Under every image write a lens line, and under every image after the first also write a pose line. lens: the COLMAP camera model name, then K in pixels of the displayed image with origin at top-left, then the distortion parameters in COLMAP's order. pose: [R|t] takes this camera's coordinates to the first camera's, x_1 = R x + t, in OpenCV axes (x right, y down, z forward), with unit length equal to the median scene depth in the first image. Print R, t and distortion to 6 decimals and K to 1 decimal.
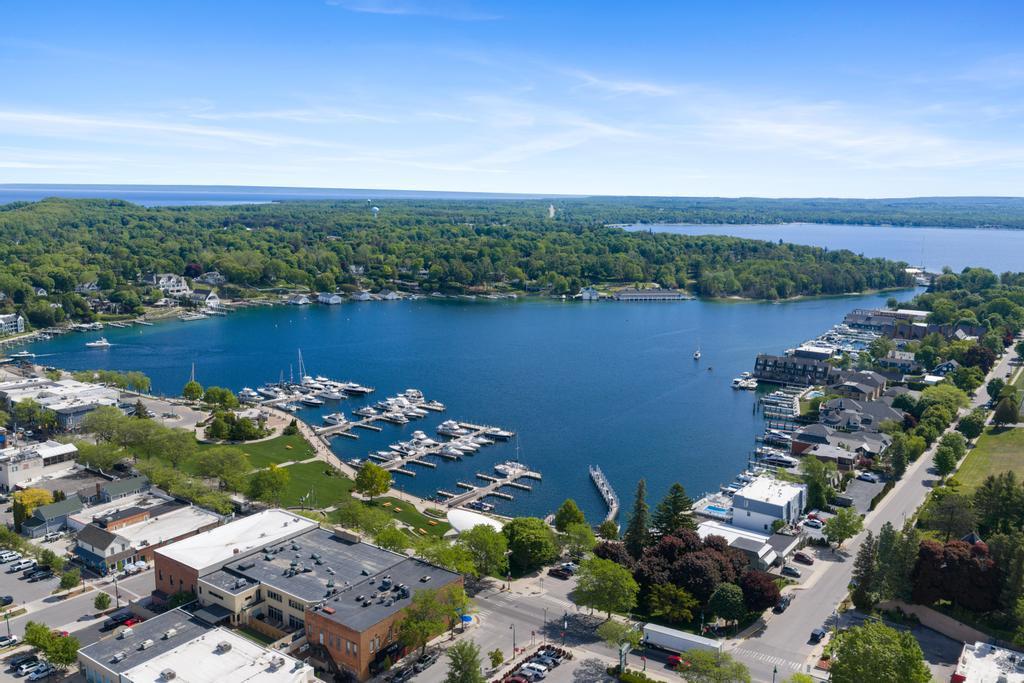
lens RADIAL K [[843.3, 0, 512.0], [0, 843.3, 341.5], [0, 0, 1]] dist [0.004255, -0.016895]
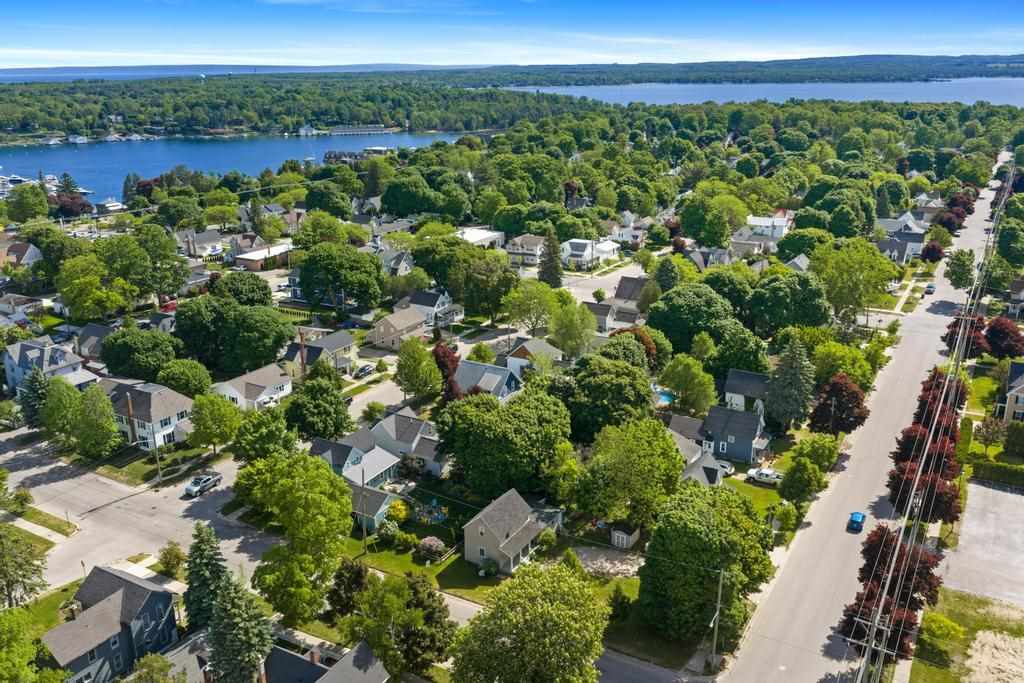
lens RADIAL K [[847.6, 0, 512.0], [0, 847.6, 341.5], [0, 0, 1]] dist [0.010548, -0.004764]
pose [[0.995270, -0.053478, 0.081103, 0.290620], [0.041623, 0.989077, 0.141399, 0.089188], [-0.087779, -0.137355, 0.986625, -0.302504]]
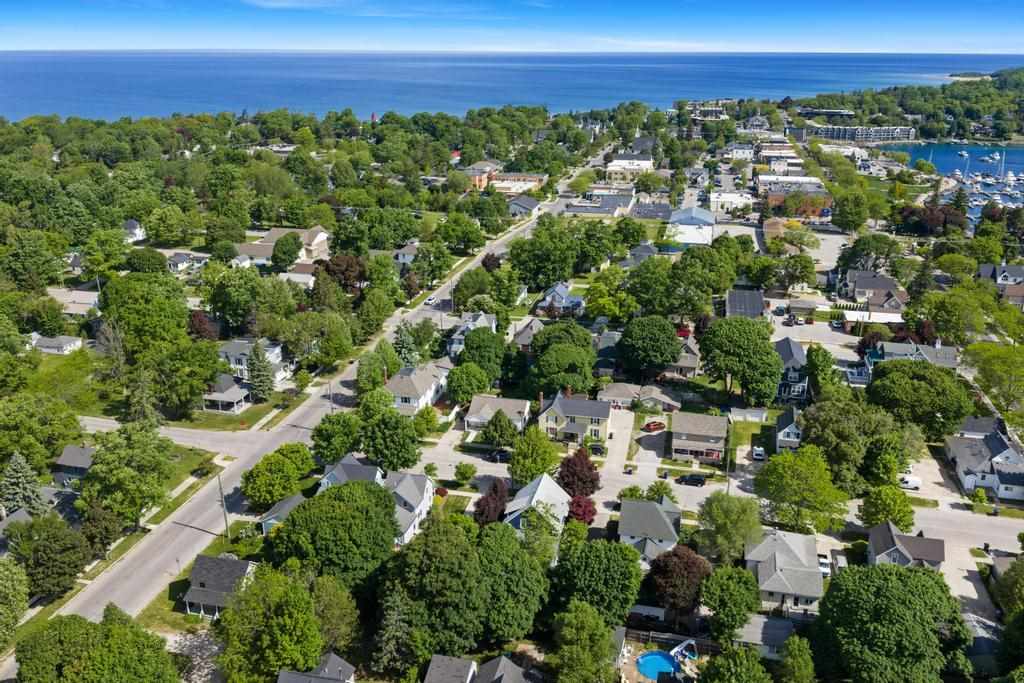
lens RADIAL K [[843.3, 0, 512.0], [0, 843.3, 341.5], [0, 0, 1]] dist [0.004255, -0.016895]
pose [[0.368983, 0.291292, -0.882610, 0.446569], [-0.158085, 0.955451, 0.249243, 0.053582], [0.915893, 0.047561, 0.398594, -0.184139]]
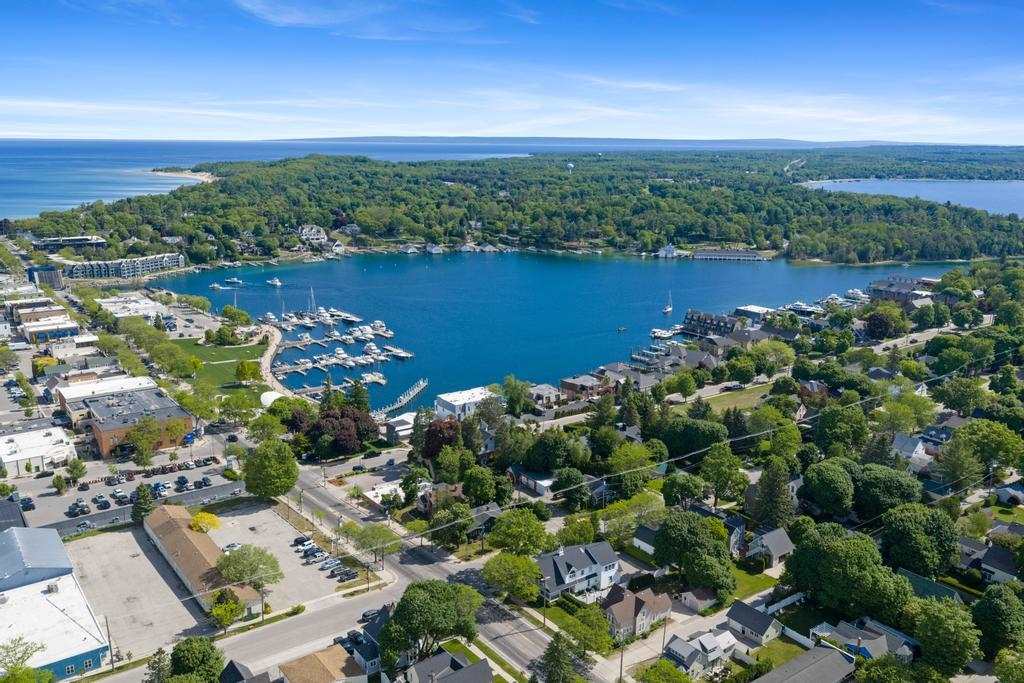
lens RADIAL K [[843.3, 0, 512.0], [0, 843.3, 341.5], [0, 0, 1]] dist [0.004255, -0.016895]
pose [[0.950005, 0.064660, -0.305465, 0.256874], [-0.047236, 0.996825, 0.064101, -0.002455], [0.308640, -0.046467, 0.950043, -0.097659]]
